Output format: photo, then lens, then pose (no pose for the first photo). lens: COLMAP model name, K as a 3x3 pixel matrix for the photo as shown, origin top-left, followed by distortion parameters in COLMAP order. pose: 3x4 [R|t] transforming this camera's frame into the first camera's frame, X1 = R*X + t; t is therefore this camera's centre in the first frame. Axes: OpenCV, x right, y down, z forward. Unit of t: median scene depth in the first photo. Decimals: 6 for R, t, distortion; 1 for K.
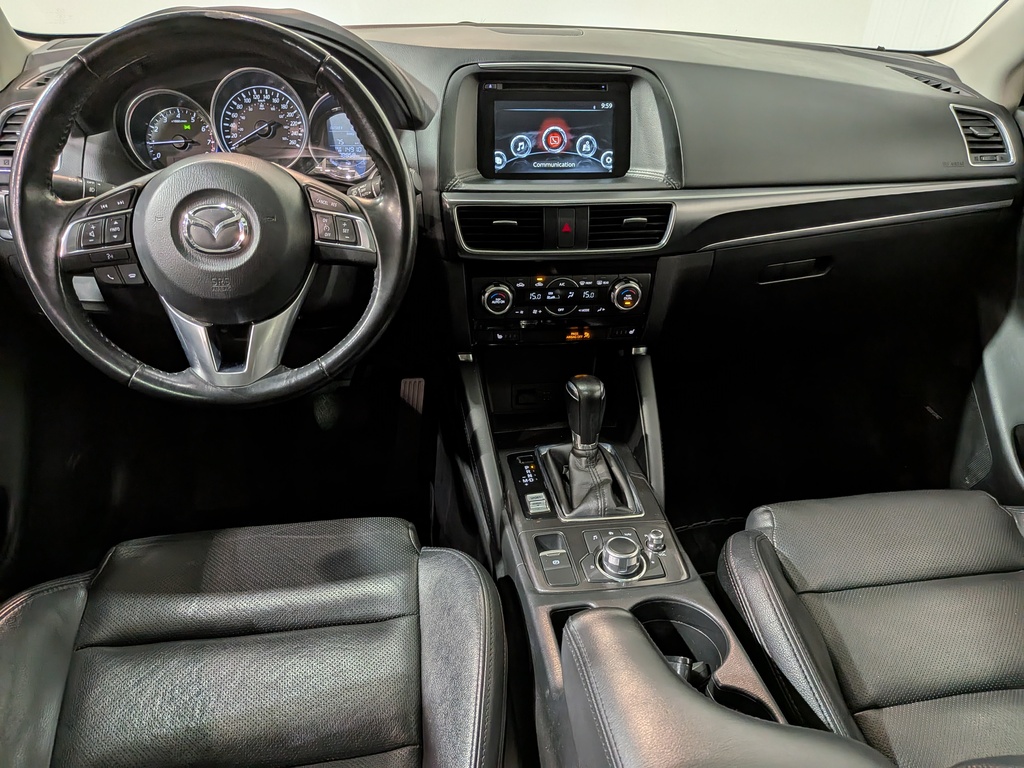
lens RADIAL K [[732.5, 0, 509.1], [0, 732.5, 405.6], [0, 0, 1]] dist [0.042670, -0.066311]
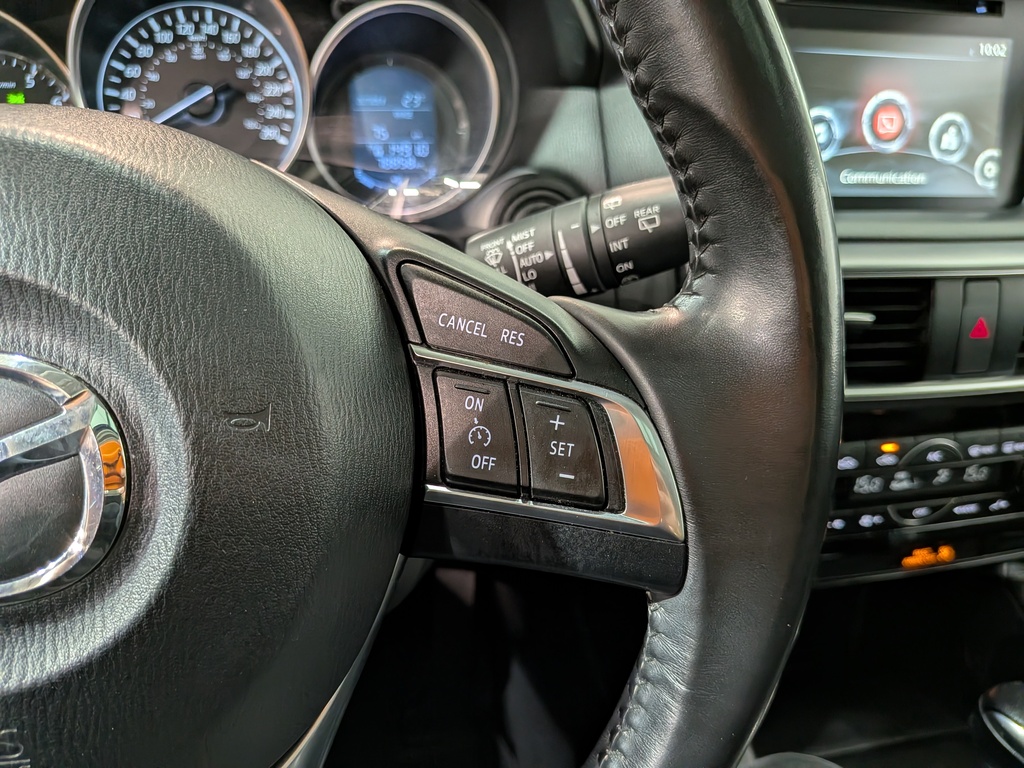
lens RADIAL K [[779.5, 0, 510.0], [0, 779.5, 396.3], [0, 0, 1]] dist [-0.040750, -0.004797]
pose [[0.997491, -0.025479, 0.066056, -0.195064], [0.029961, 0.997251, -0.067769, -0.176502], [-0.064148, 0.069578, 0.995512, 0.576847]]
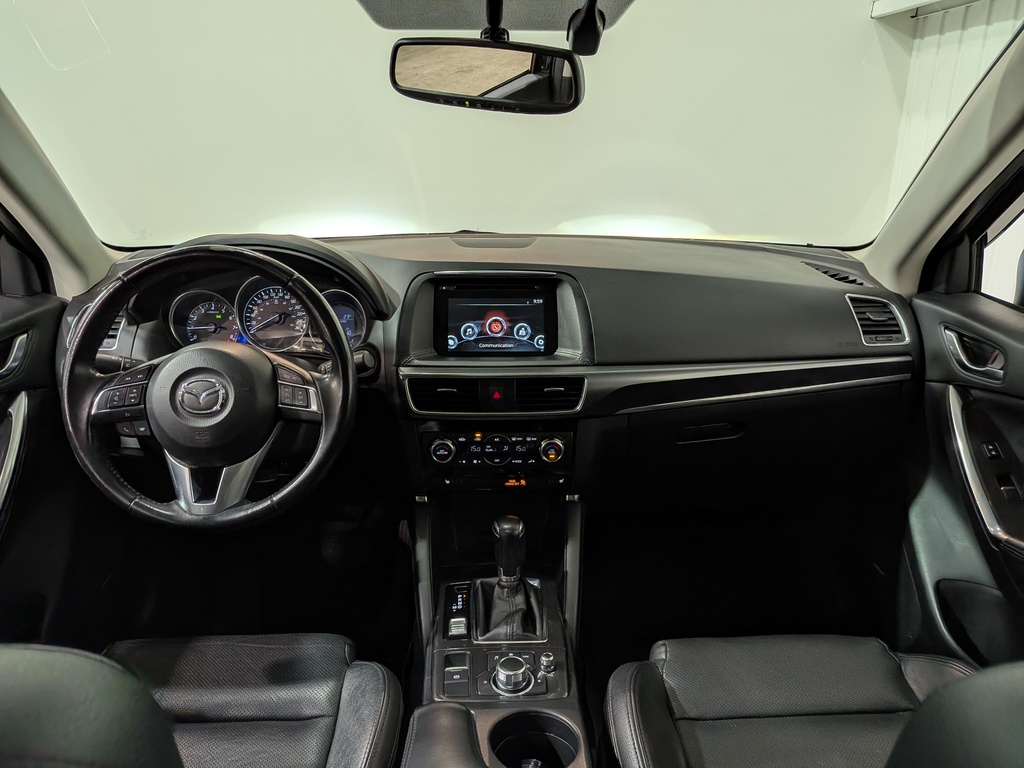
lens RADIAL K [[732.1, 0, 512.9], [0, 732.1, 397.6], [0, 0, 1]] dist [0.109778, -0.182596]
pose [[0.993639, 0.011484, -0.112025, 0.232816], [-0.035509, 0.975988, -0.214908, 0.025979], [0.106867, 0.217519, 0.970188, -0.188618]]
